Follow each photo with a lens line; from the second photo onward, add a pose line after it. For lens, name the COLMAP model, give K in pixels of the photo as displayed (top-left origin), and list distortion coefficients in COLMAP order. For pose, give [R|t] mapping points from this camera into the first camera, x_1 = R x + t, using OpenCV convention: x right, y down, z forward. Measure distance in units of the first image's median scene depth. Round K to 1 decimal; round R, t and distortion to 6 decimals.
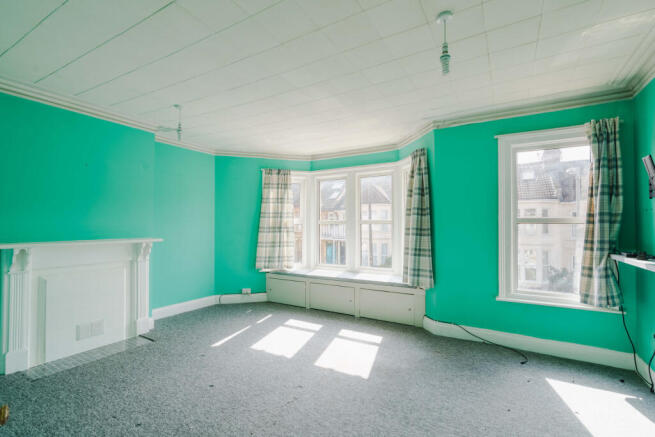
lens RADIAL K [[301.2, 0, 328.1], [0, 301.2, 218.9], [0, 0, 1]] dist [0.002192, 0.000330]
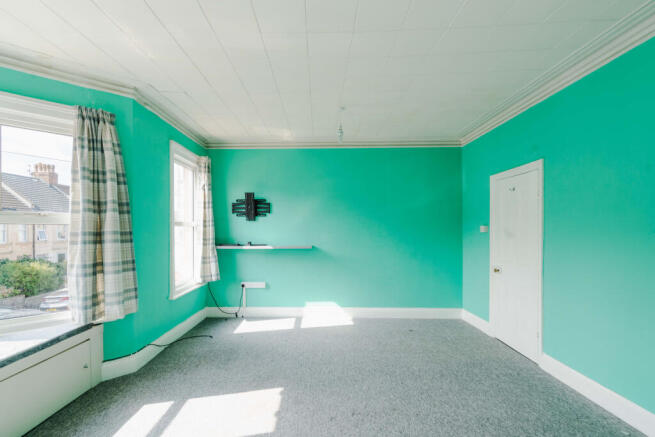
lens RADIAL K [[301.2, 0, 323.1], [0, 301.2, 232.0], [0, 0, 1]] dist [0.002192, 0.000330]
pose [[-0.507898, -0.005215, 0.861401, -0.637595], [-0.012567, 0.999920, -0.001356, 0.032822], [-0.861325, -0.011514, -0.507923, 1.166509]]
